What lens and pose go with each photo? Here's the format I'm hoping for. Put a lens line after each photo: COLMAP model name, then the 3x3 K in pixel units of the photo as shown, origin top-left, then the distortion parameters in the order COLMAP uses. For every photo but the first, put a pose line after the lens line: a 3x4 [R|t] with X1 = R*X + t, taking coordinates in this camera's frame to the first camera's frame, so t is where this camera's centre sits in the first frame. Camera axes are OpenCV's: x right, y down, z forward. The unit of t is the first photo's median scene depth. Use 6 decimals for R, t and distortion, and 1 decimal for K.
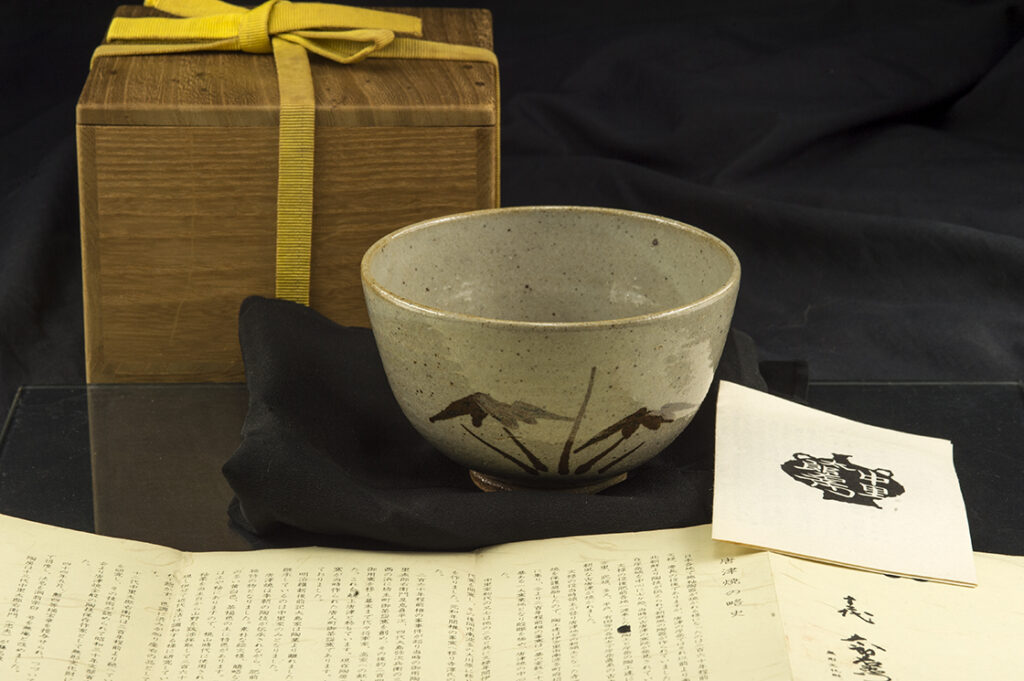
lens RADIAL K [[3280.7, 0, 512.0], [0, 3280.7, 340.5], [0, 0, 1]] dist [0.230531, 0.282977]
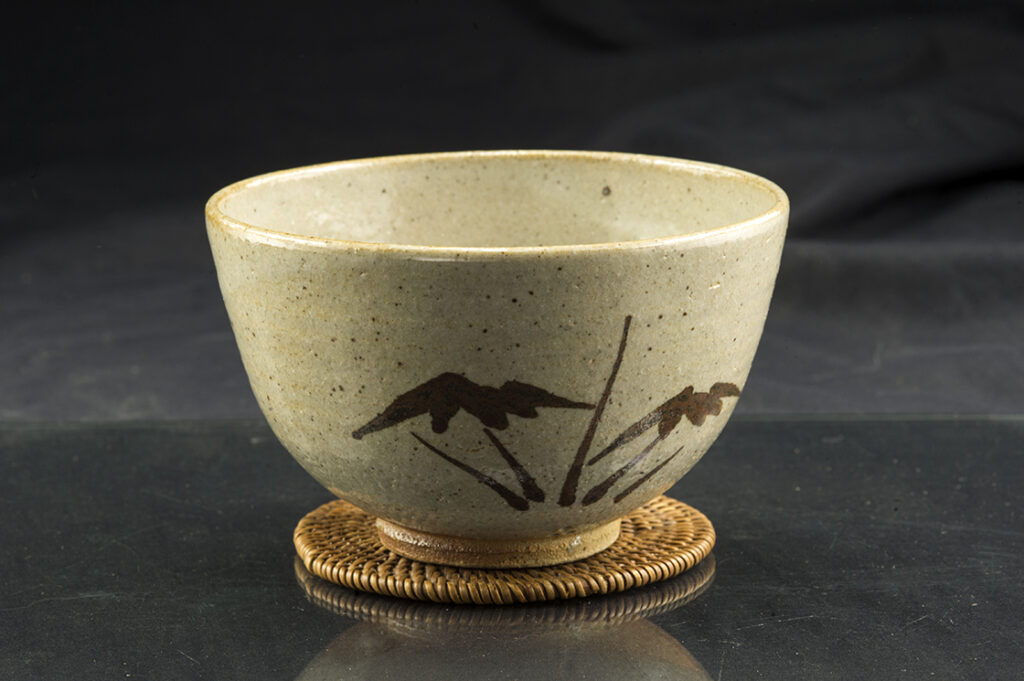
lens RADIAL K [[3280.7, 0, 512.0], [0, 3280.7, 340.5], [0, 0, 1]] dist [0.230531, 0.282977]
pose [[0.971278, -0.056799, 0.231070, -0.142131], [0.087809, 0.988110, -0.126210, 0.089659], [-0.221154, 0.142875, 0.964716, 0.380471]]
